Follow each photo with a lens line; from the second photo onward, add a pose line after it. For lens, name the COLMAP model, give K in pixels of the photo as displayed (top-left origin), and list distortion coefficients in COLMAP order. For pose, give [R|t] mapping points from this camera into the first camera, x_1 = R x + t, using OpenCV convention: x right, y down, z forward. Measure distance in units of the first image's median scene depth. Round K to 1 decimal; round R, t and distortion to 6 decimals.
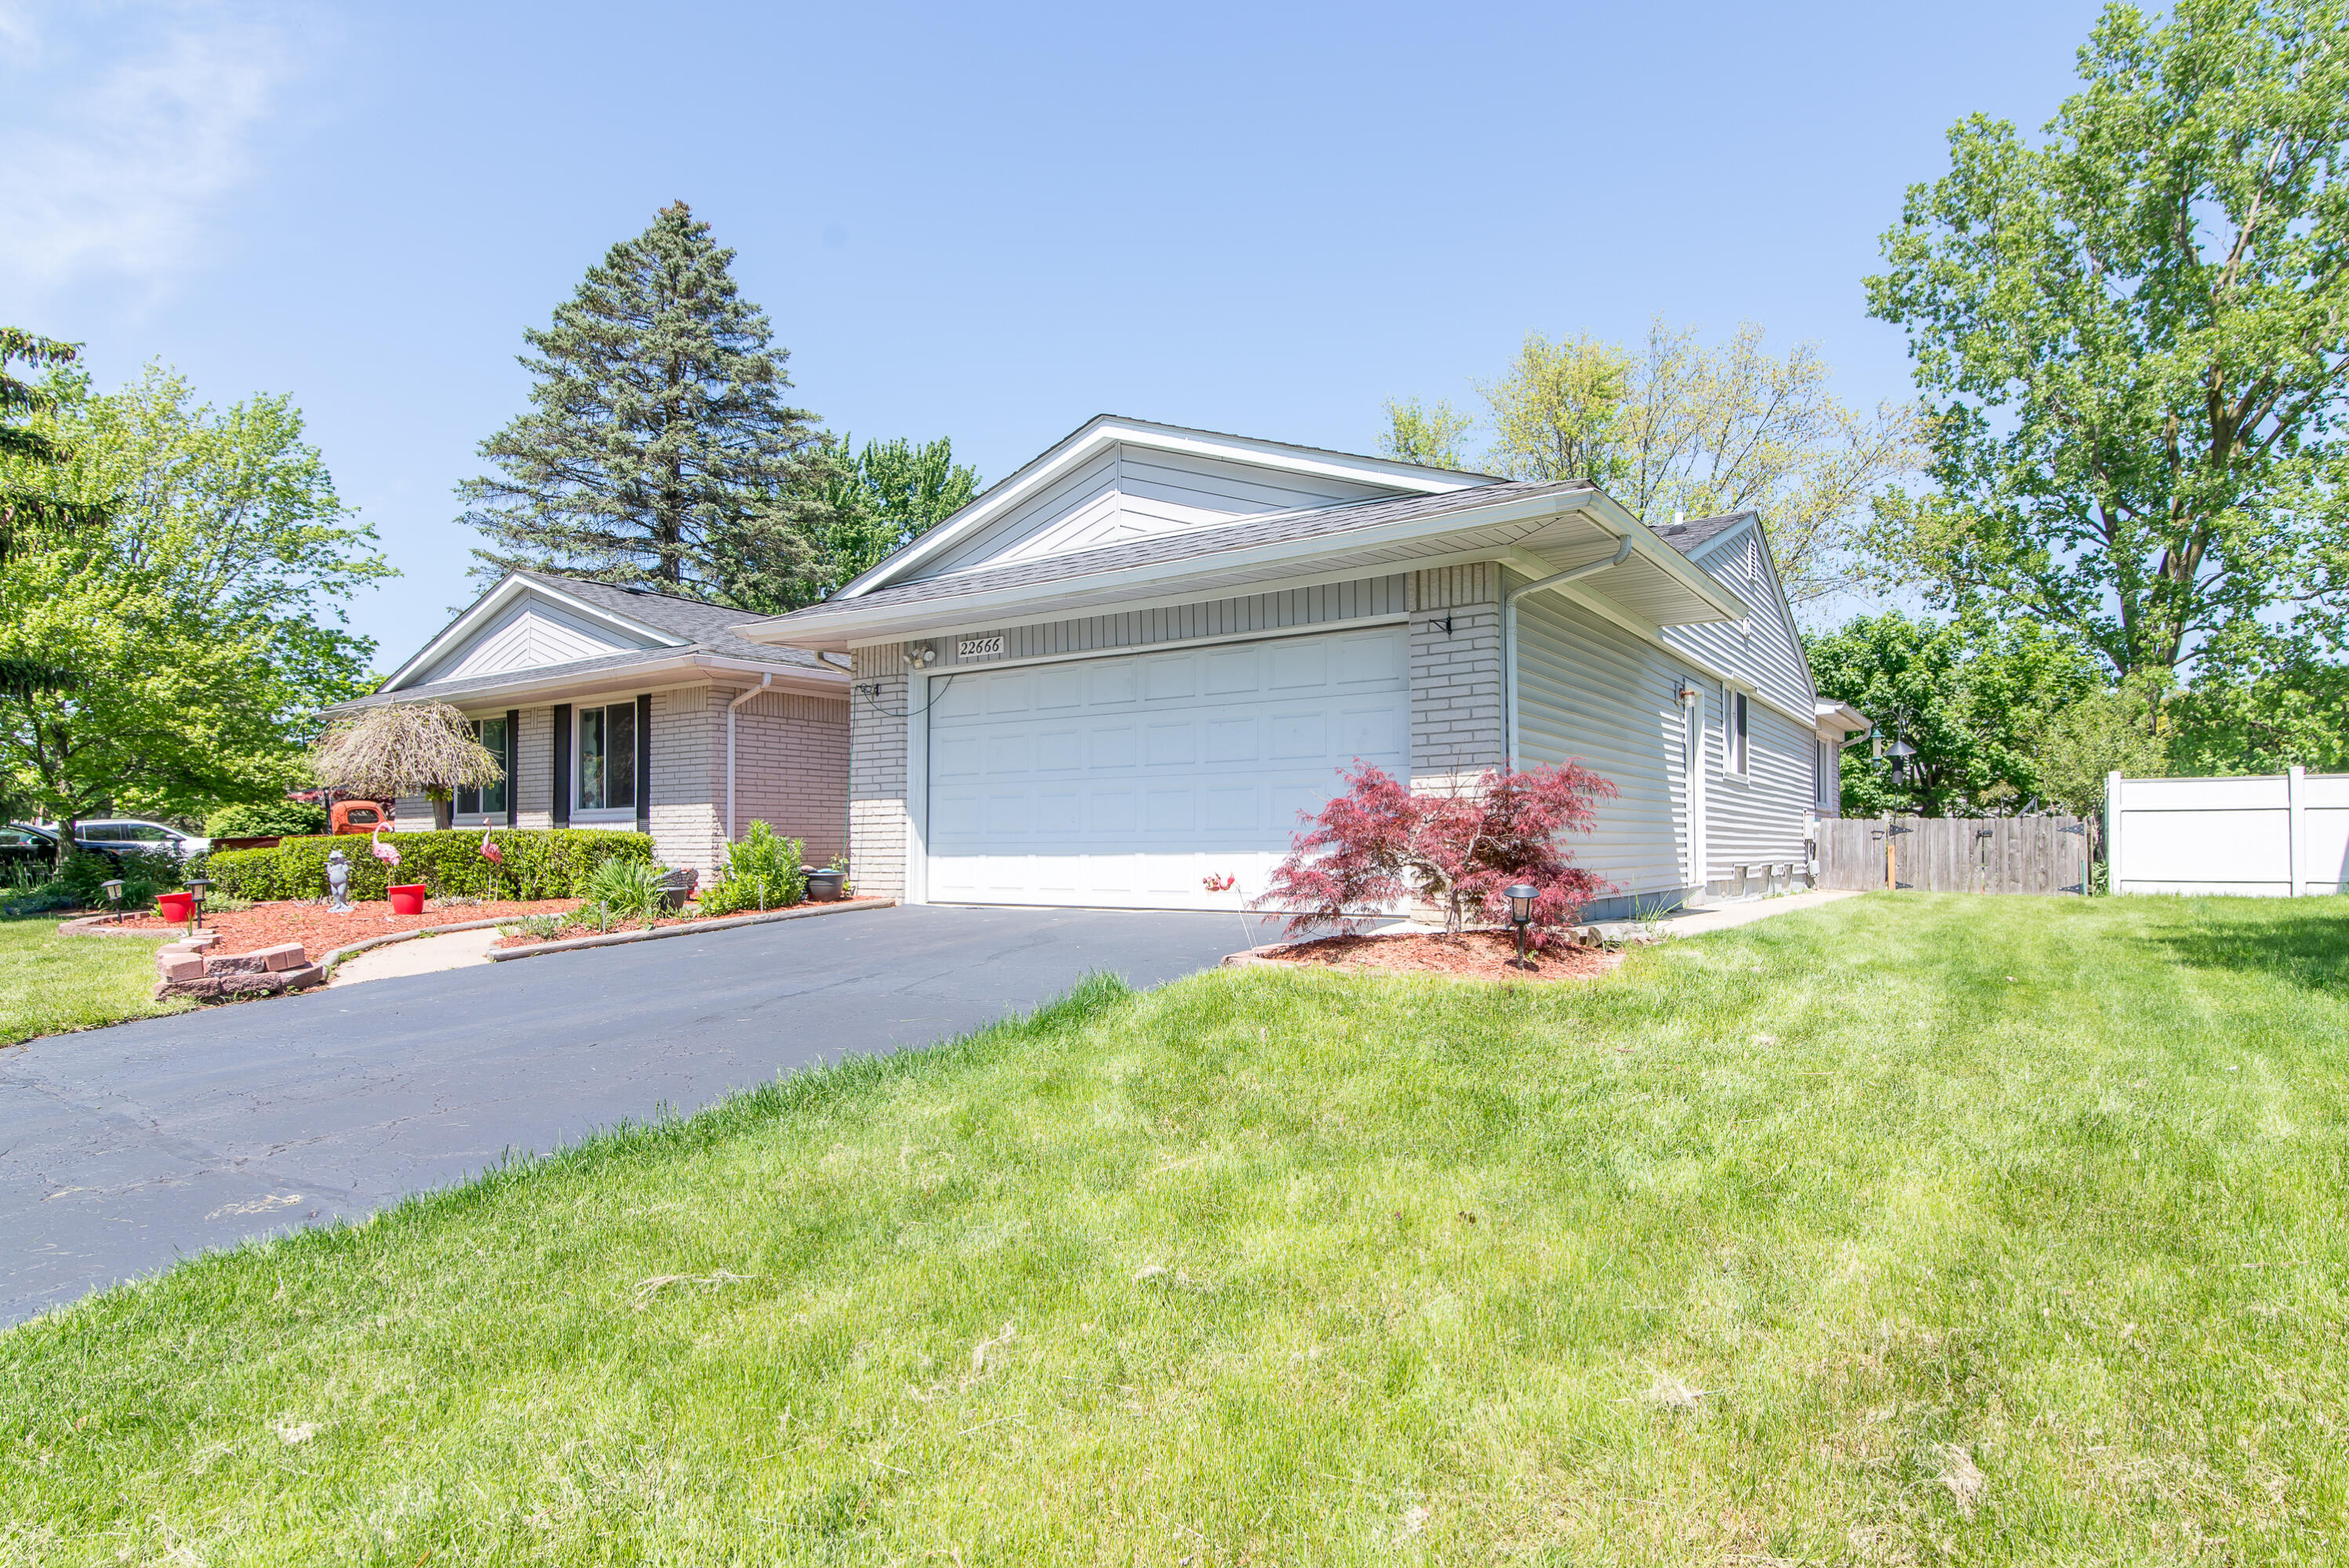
lens RADIAL K [[1245.0, 0, 1174.5], [0, 1245.0, 784.0], [0, 0, 1]] dist [-0.001890, -0.000272]
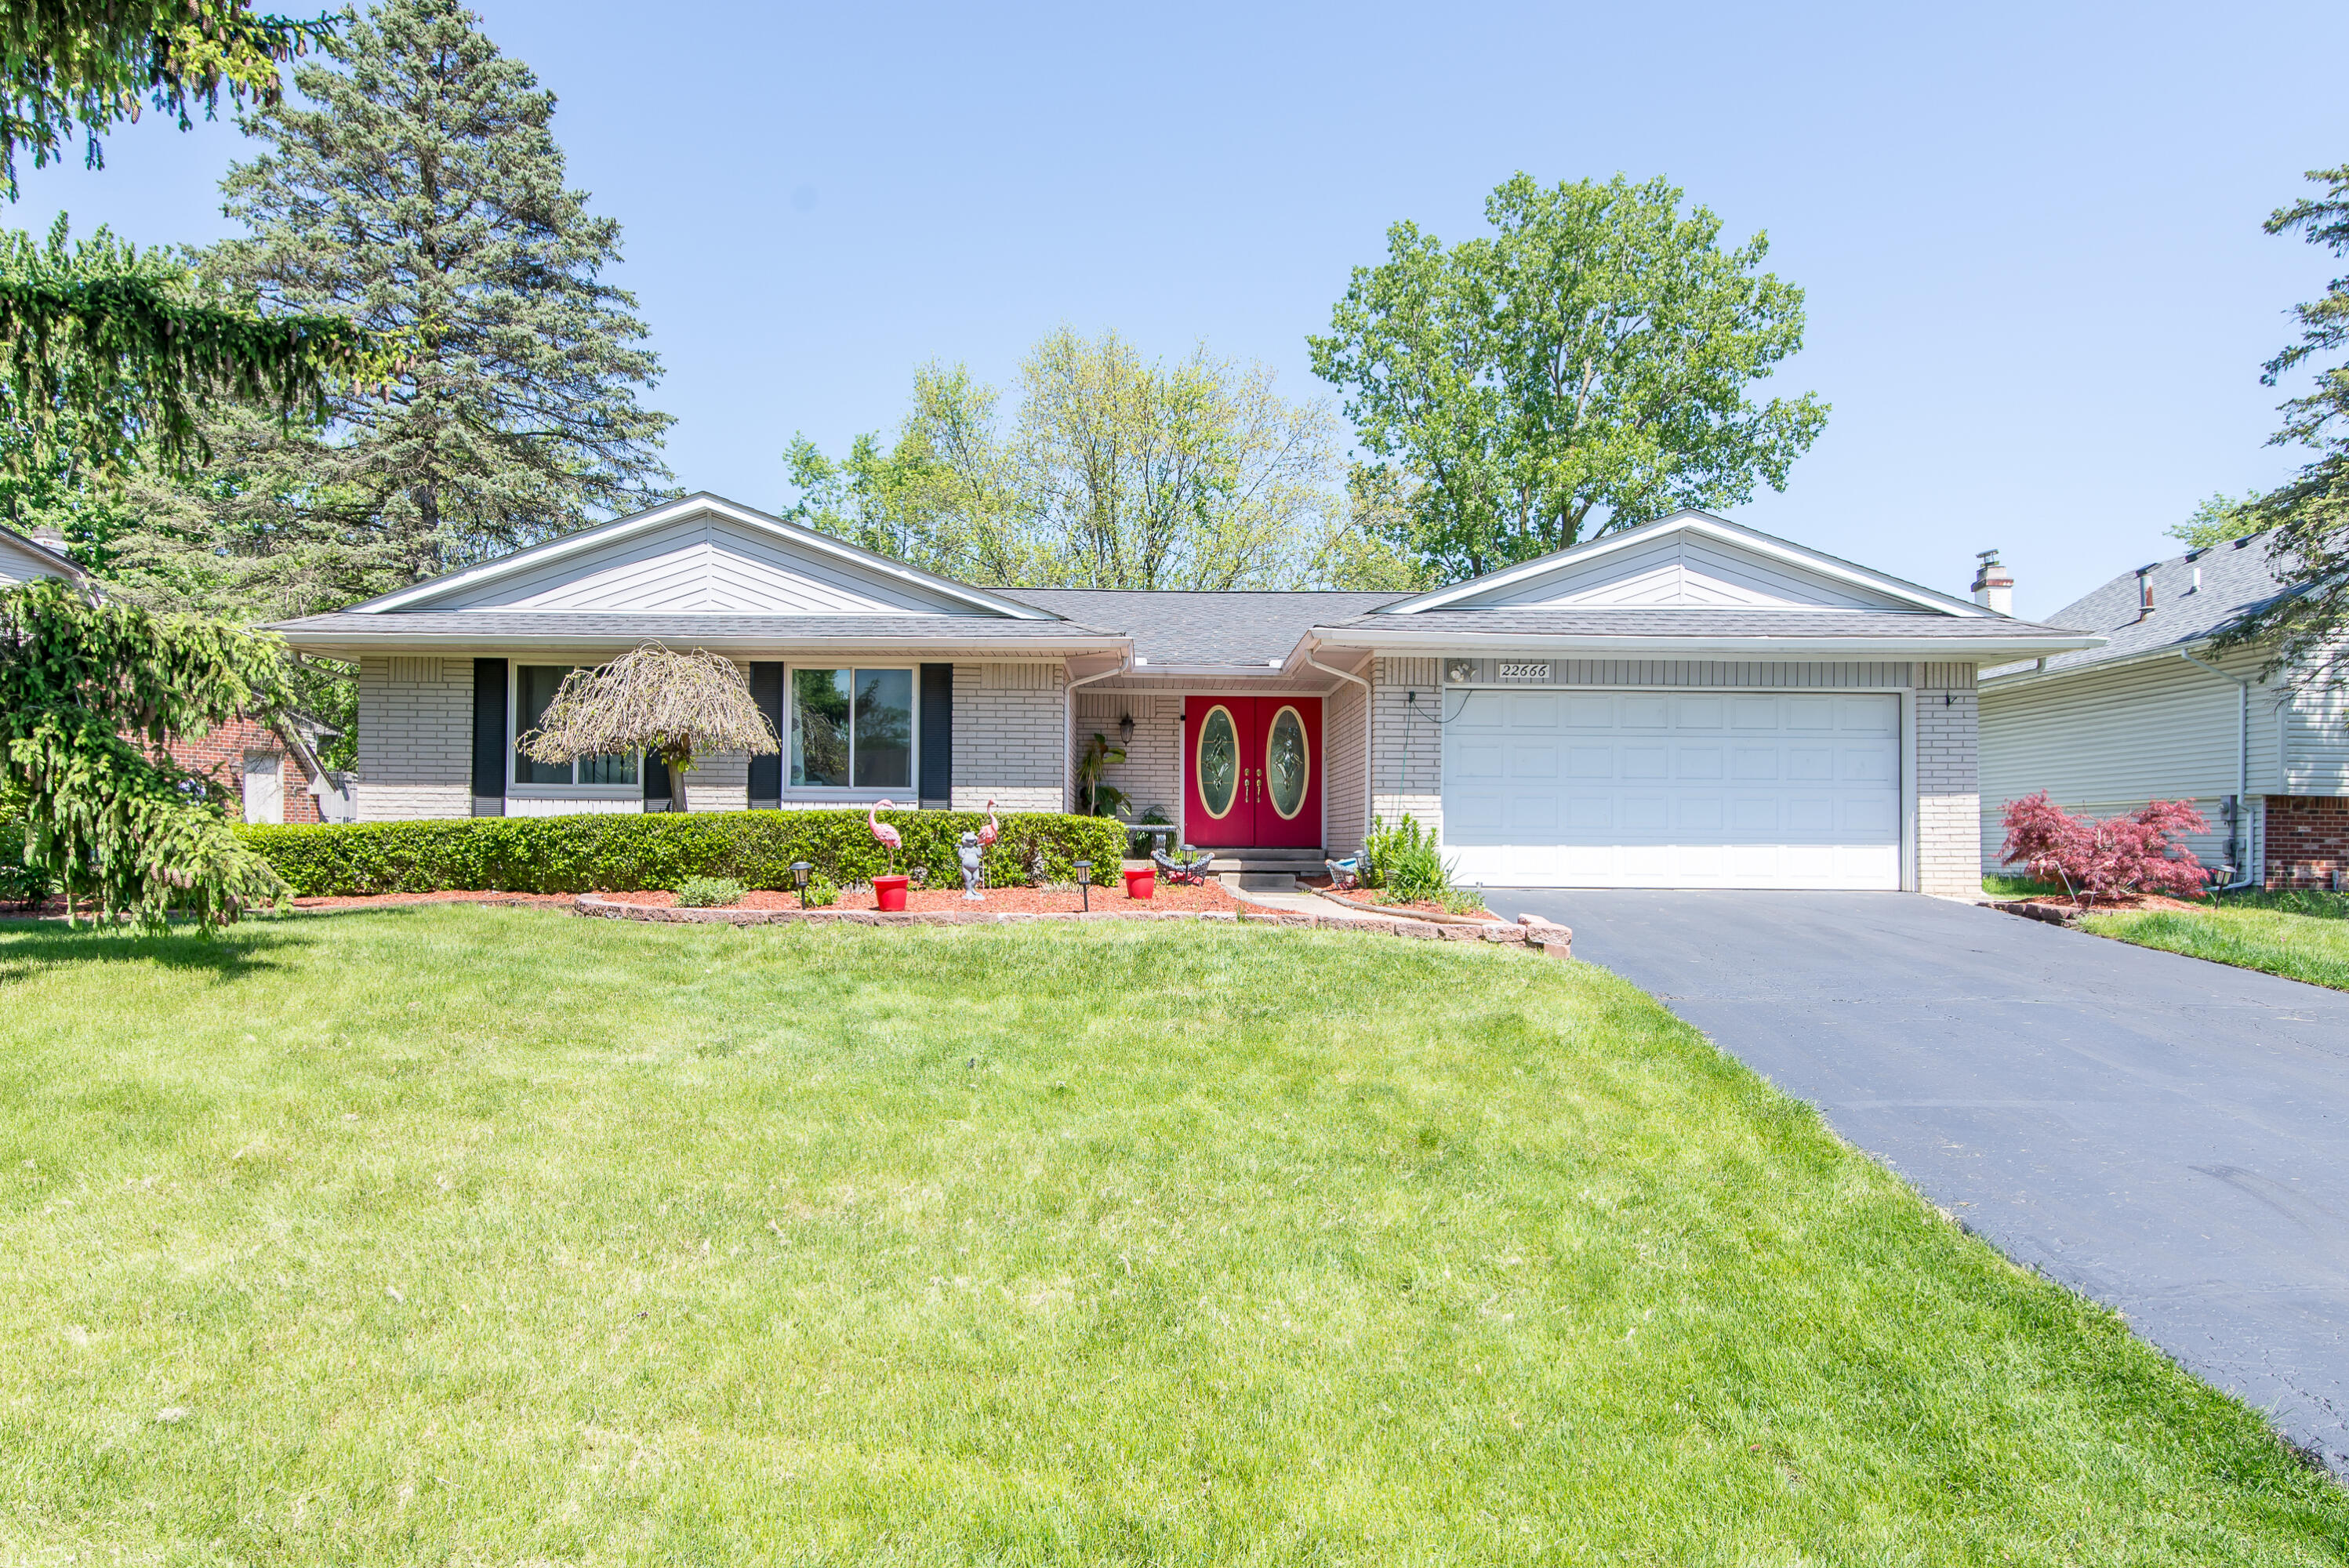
lens RADIAL K [[1416.5, 0, 1174.5], [0, 1416.5, 784.0], [0, 0, 1]] dist [0.005417, 0.000485]
pose [[0.823214, 0.036195, 0.566576, -0.867522], [-0.041476, 0.999133, -0.003566, 0.012251], [-0.566214, -0.020564, 0.824002, 0.049725]]
